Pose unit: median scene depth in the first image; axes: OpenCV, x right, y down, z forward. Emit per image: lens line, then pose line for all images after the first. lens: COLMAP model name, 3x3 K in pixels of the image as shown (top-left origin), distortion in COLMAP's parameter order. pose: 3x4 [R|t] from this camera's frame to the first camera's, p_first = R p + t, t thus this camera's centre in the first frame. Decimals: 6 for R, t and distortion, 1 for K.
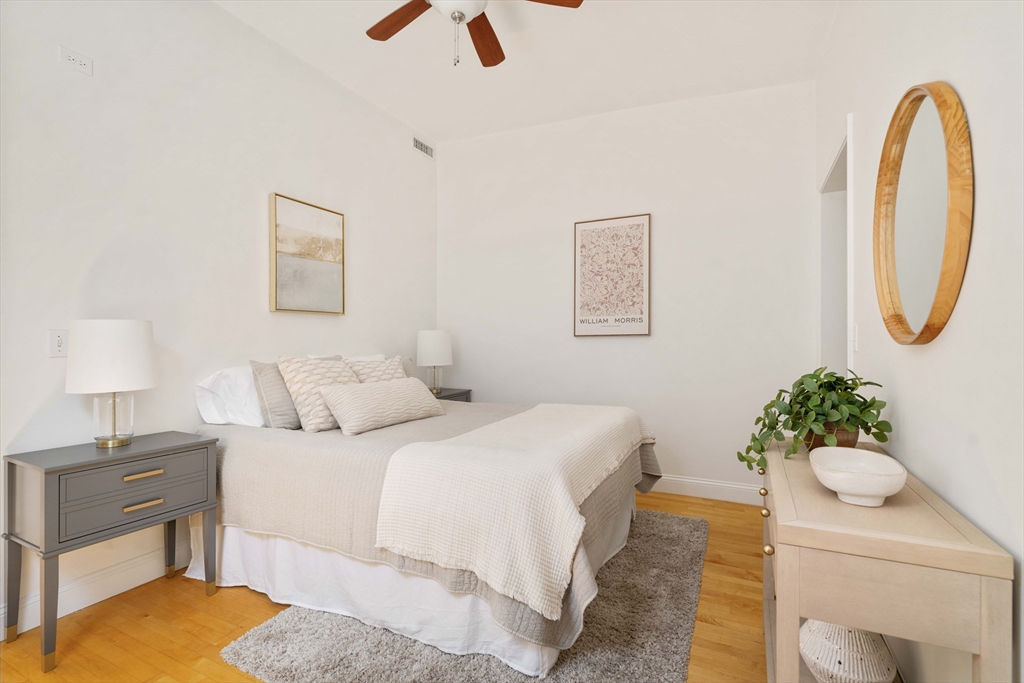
lens RADIAL K [[470.2, 0, 512.0], [0, 470.2, 341.5], [0, 0, 1]] dist [-0.000807, 0.000102]
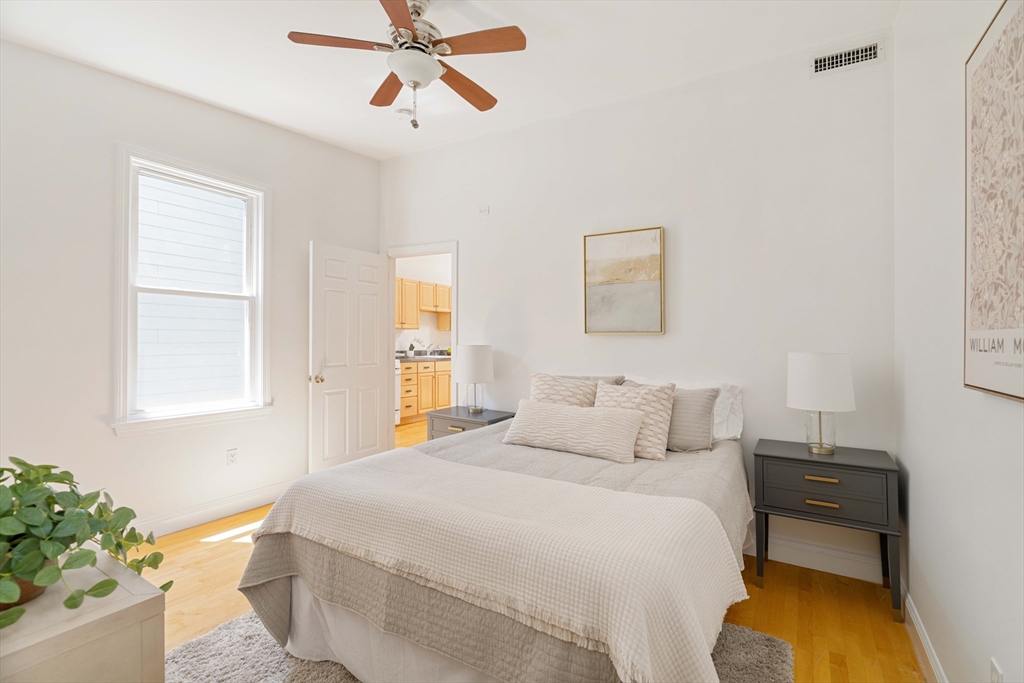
lens RADIAL K [[439.8, 0, 512.0], [0, 439.8, 341.5], [0, 0, 1]] dist [-0.018691, -0.000017]
pose [[-0.075626, 0.014547, -0.997030, 0.504227], [-0.007409, 0.999858, 0.015150, -0.049041], [0.997109, 0.008533, -0.075508, 0.722548]]
